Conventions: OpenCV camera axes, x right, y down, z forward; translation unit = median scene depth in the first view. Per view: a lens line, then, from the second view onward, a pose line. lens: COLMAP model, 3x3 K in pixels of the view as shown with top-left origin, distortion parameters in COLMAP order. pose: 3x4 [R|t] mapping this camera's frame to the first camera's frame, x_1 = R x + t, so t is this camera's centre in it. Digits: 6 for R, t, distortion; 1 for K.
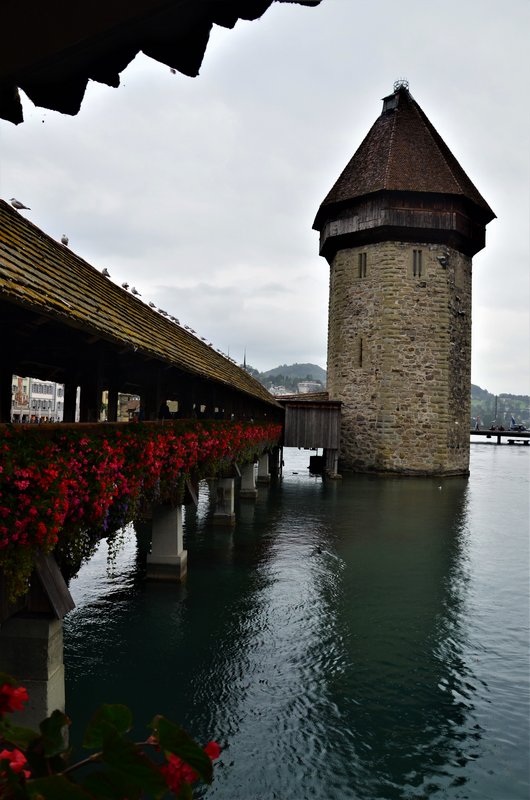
lens RADIAL K [[626.2, 0, 265.0], [0, 626.2, 400.0], [0, 0, 1]] dist [-0.122443, 0.009446]
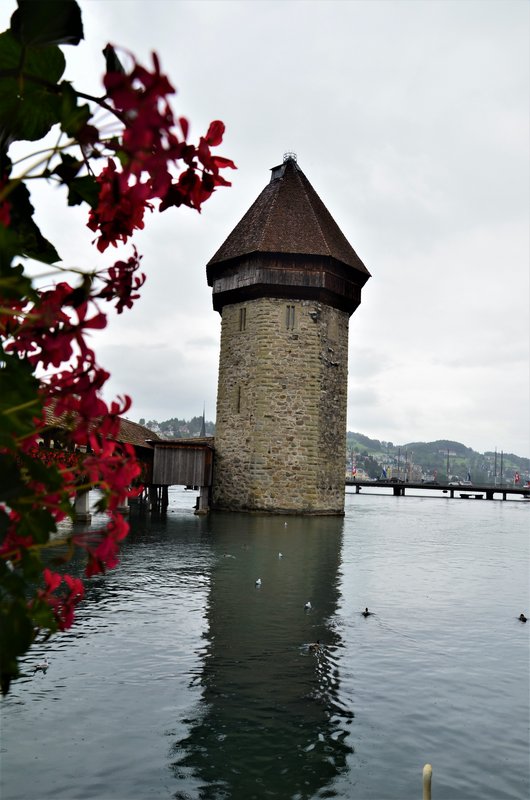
lens RADIAL K [[626.2, 0, 265.0], [0, 626.2, 400.0], [0, 0, 1]] dist [-0.122443, 0.009446]
pose [[0.999406, 0.010823, 0.032708, 0.167786], [-0.007821, 0.995859, -0.090572, 0.023166], [-0.033553, 0.090262, 0.995353, -0.081341]]
